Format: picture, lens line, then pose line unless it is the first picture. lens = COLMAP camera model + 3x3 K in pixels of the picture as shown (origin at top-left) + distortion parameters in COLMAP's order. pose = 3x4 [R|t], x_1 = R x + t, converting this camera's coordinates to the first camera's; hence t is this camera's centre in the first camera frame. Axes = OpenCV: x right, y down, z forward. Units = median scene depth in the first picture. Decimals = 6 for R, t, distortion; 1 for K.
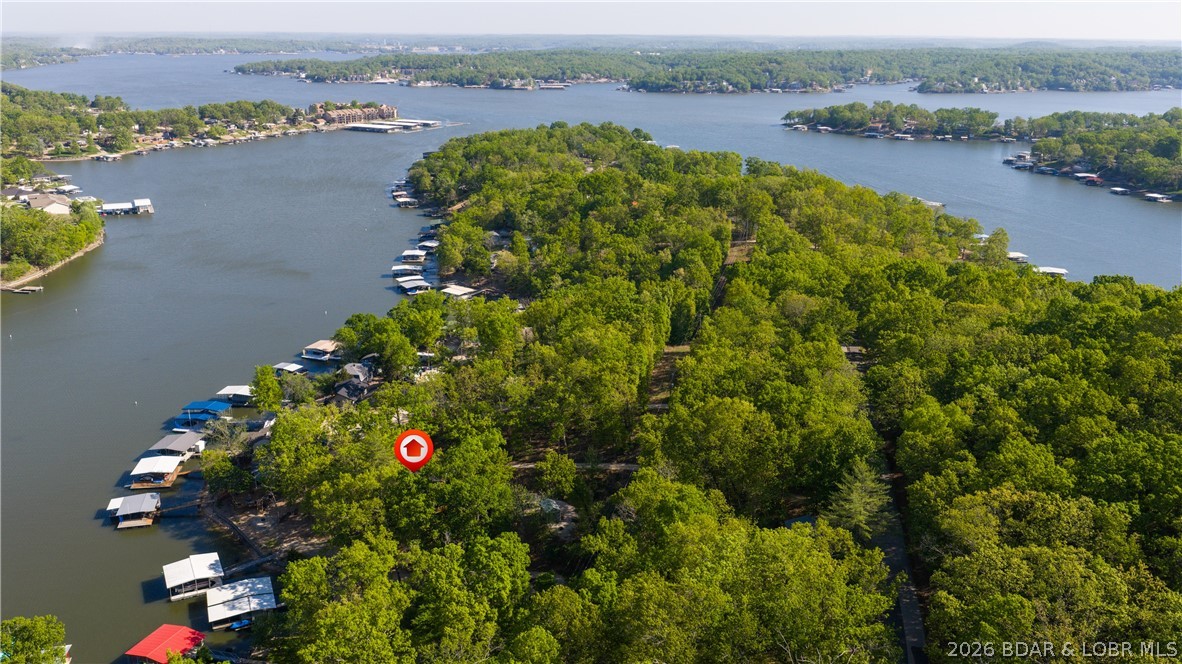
lens RADIAL K [[972.7, 0, 591.0], [0, 972.7, 332.0], [0, 0, 1]] dist [0.023931, -0.058761]
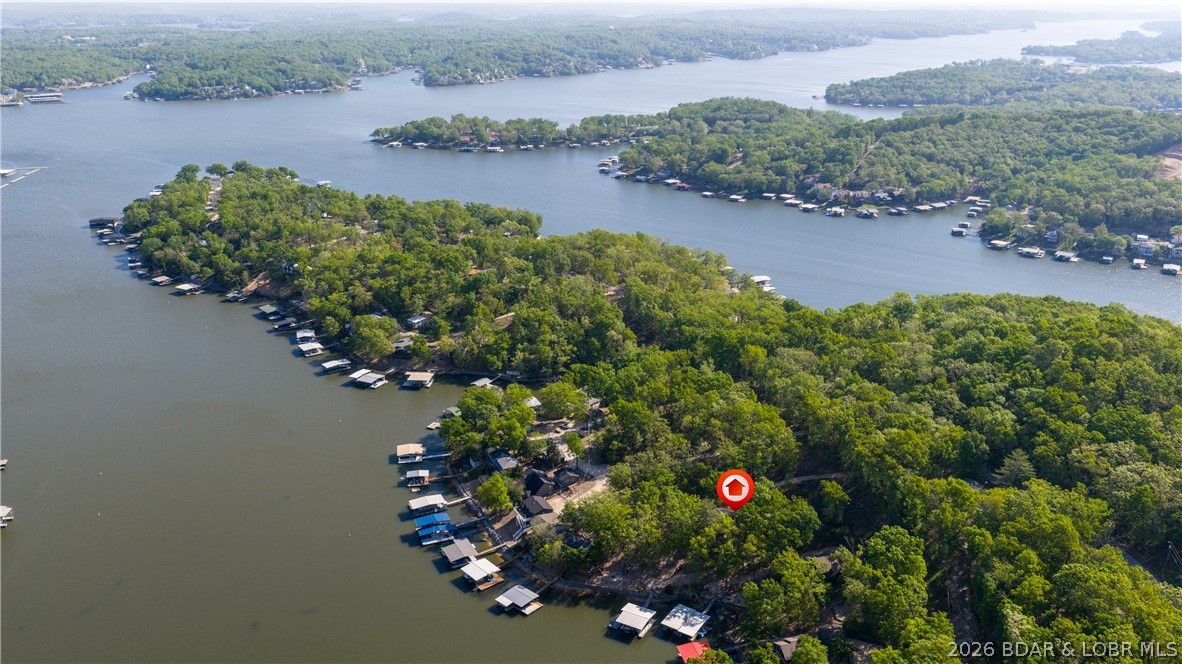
lens RADIAL K [[972.7, 0, 591.0], [0, 972.7, 332.0], [0, 0, 1]] dist [0.023931, -0.058761]
pose [[0.839519, -0.181879, 0.511984, -0.189785], [0.162268, 0.983232, 0.083209, -0.054582], [-0.518533, 0.013223, 0.854955, -0.046686]]
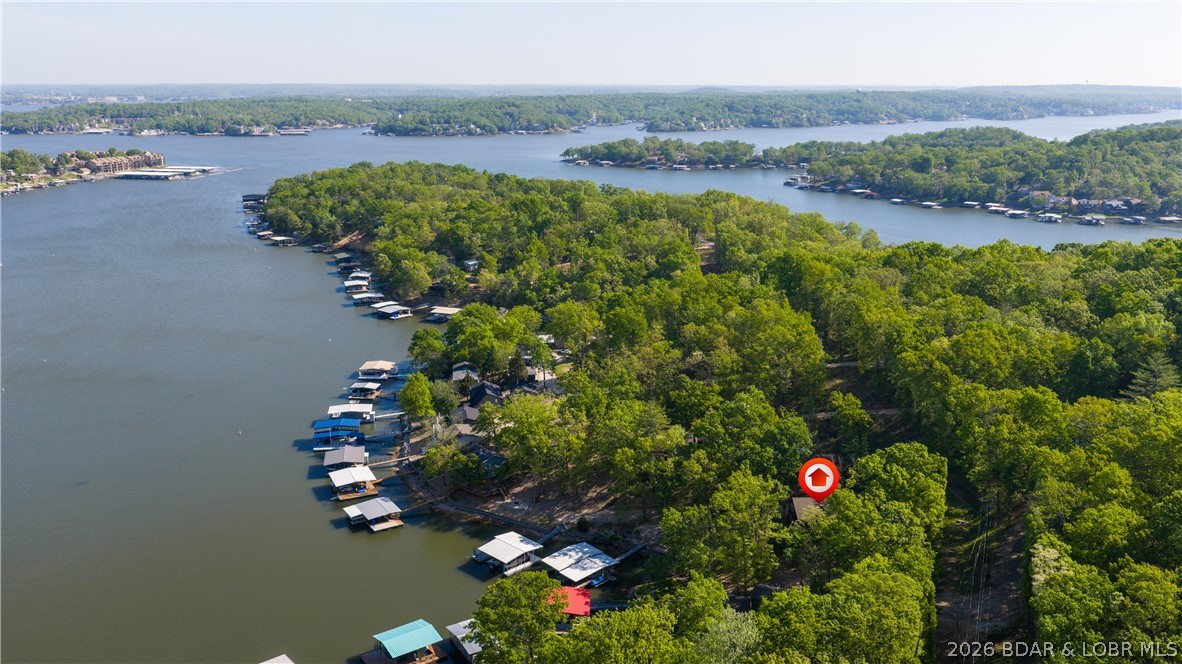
lens RADIAL K [[972.7, 0, 591.0], [0, 972.7, 332.0], [0, 0, 1]] dist [0.023931, -0.058761]
pose [[0.951932, -0.080129, 0.295642, -0.099396], [0.093864, 0.995053, -0.032538, 0.009142], [-0.291572, 0.058724, 0.954744, -0.005943]]
